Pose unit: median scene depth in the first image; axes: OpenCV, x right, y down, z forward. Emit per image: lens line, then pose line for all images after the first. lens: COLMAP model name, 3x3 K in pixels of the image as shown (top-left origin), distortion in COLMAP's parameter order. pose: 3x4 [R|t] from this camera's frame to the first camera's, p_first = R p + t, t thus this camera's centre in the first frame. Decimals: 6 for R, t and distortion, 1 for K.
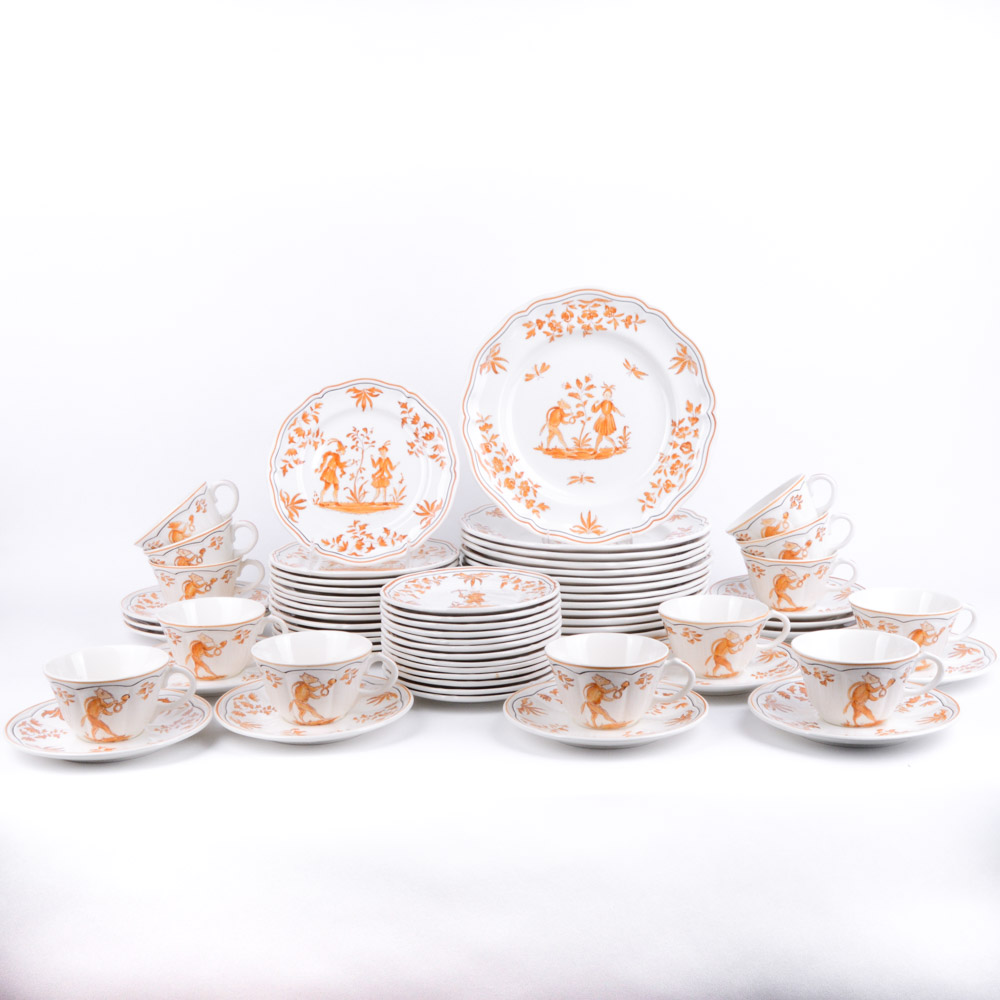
lens RADIAL K [[1231.1, 0, 500.0], [0, 1231.1, 500.0], [0, 0, 1]] dist [-0.022077, -0.005961]
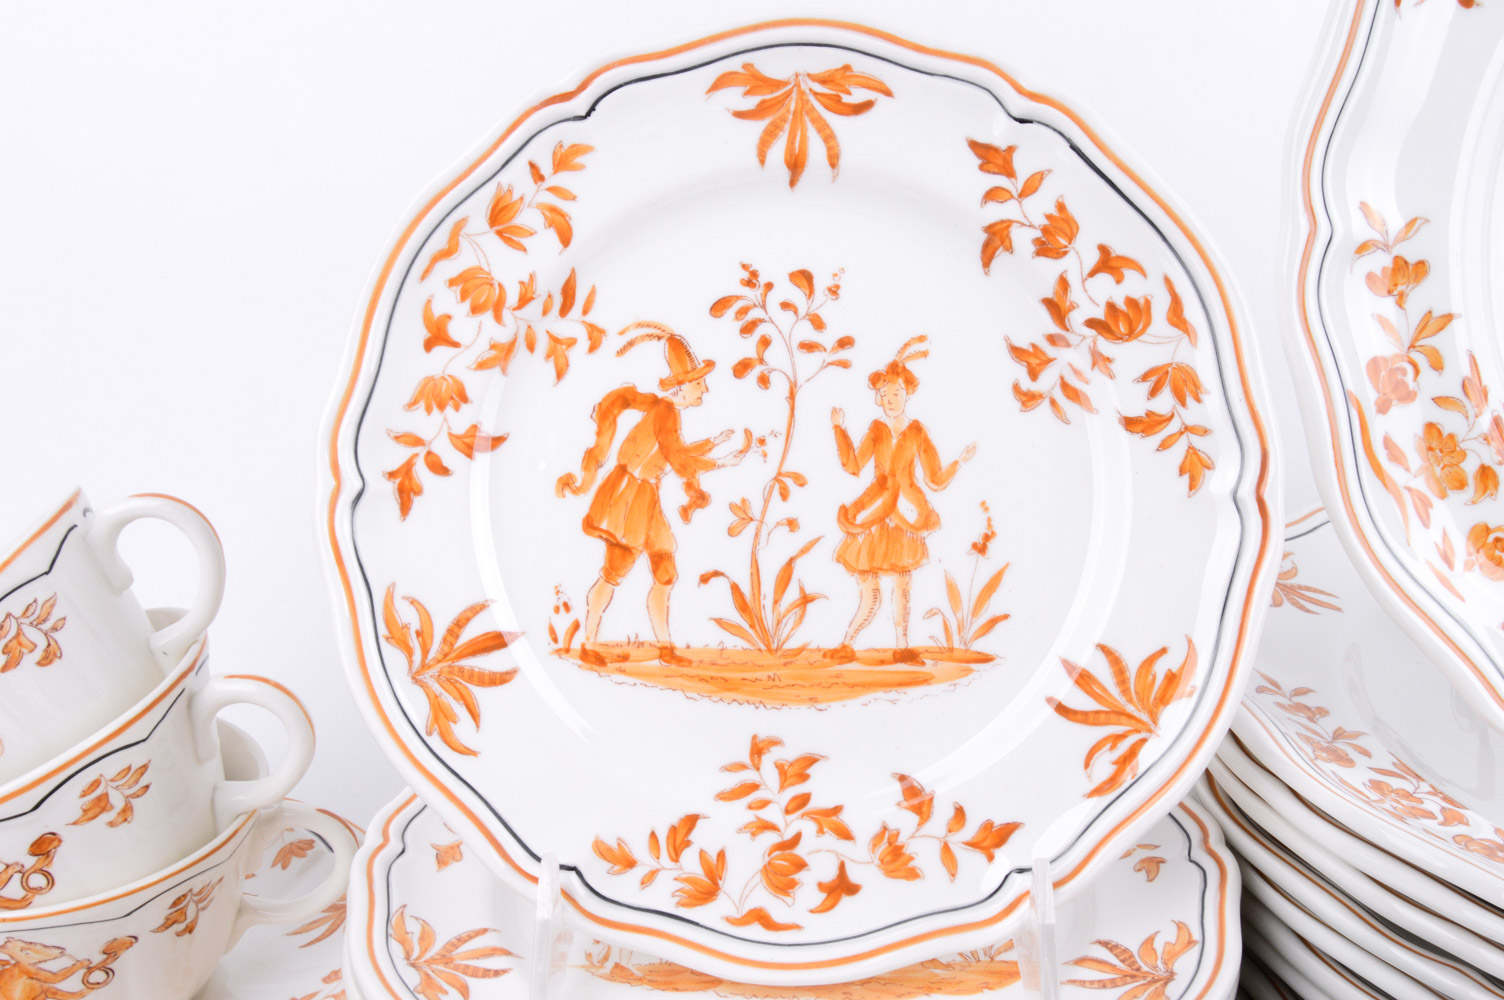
lens RADIAL K [[1520.0, 0, 790.2], [0, 1520.0, 477.7], [0, 0, 1]] dist [-0.061448, 0.010369]
pose [[0.999890, 0.013084, -0.007040, -0.109857], [-0.011696, 0.985341, 0.170193, -0.067779], [0.009164, -0.170092, 0.985386, 0.751202]]
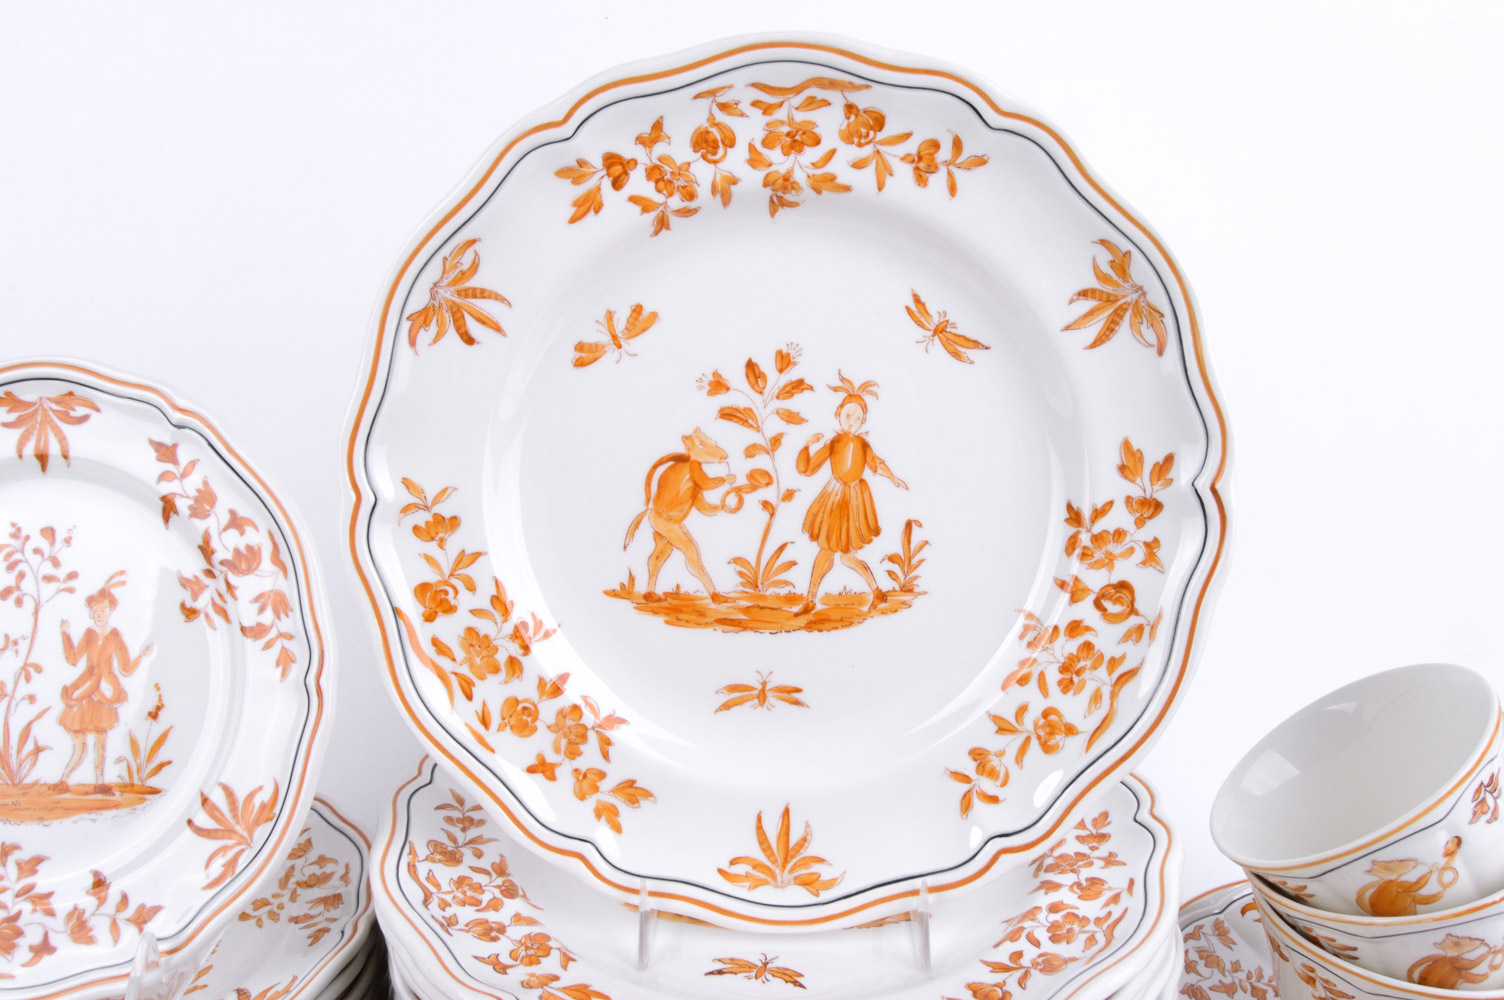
lens RADIAL K [[1147.8, 0, 752.0], [0, 1147.8, 500.0], [0, 0, 1]] dist [-0.091149, 0.041762]
pose [[0.999991, 0.002822, -0.003084, 0.065062], [-0.002502, 0.995055, 0.099296, -0.093365], [0.003349, -0.099287, 0.995053, 0.731603]]
